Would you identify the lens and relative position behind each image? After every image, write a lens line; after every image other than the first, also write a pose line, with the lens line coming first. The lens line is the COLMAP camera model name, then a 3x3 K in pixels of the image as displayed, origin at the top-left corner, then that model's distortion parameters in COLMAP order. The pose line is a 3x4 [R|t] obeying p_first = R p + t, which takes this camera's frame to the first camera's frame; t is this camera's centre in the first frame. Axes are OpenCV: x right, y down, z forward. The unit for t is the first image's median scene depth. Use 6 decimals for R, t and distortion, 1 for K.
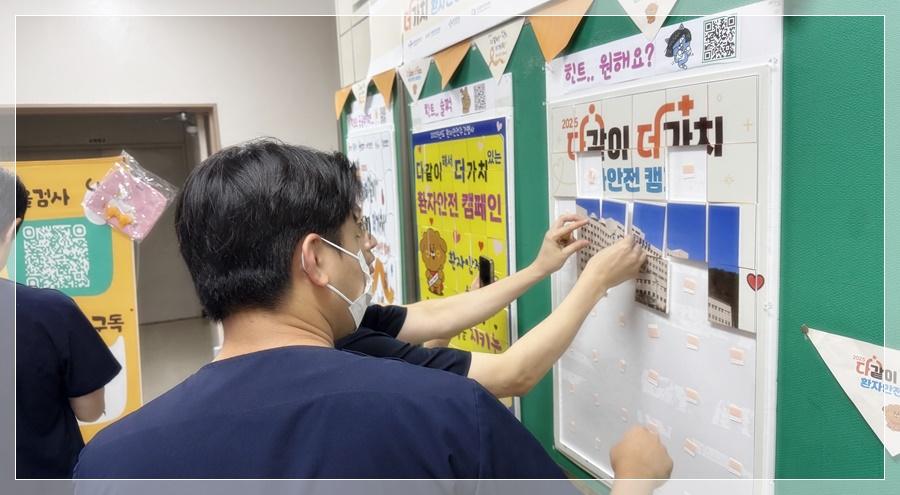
lens RADIAL K [[633.5, 0, 450.0], [0, 633.5, 247.5], [0, 0, 1]] dist [0.108810, -0.189408]
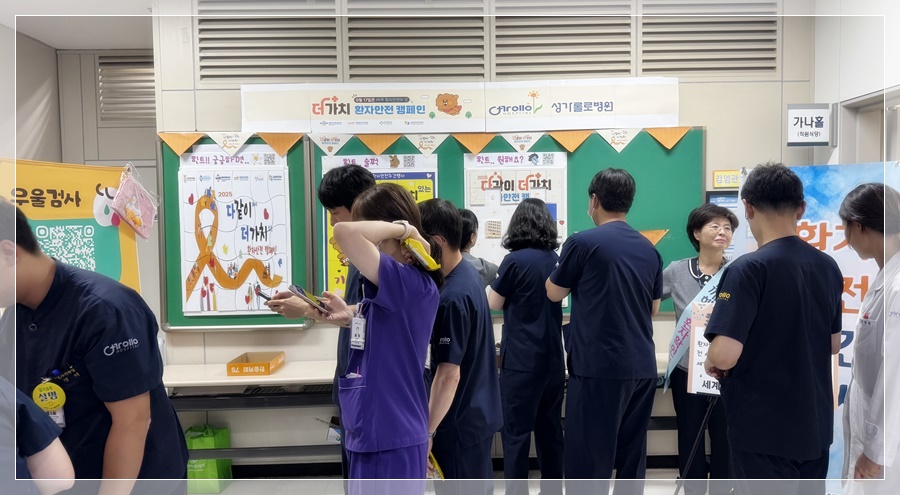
lens RADIAL K [[652.5, 0, 450.0], [0, 652.5, 247.5], [0, 0, 1]] dist [0.156508, -0.216004]
pose [[0.406311, -0.000444, 0.913735, -1.351670], [0.119601, 0.991422, -0.052701, 0.130571], [-0.905874, 0.130696, 0.402879, 0.017704]]
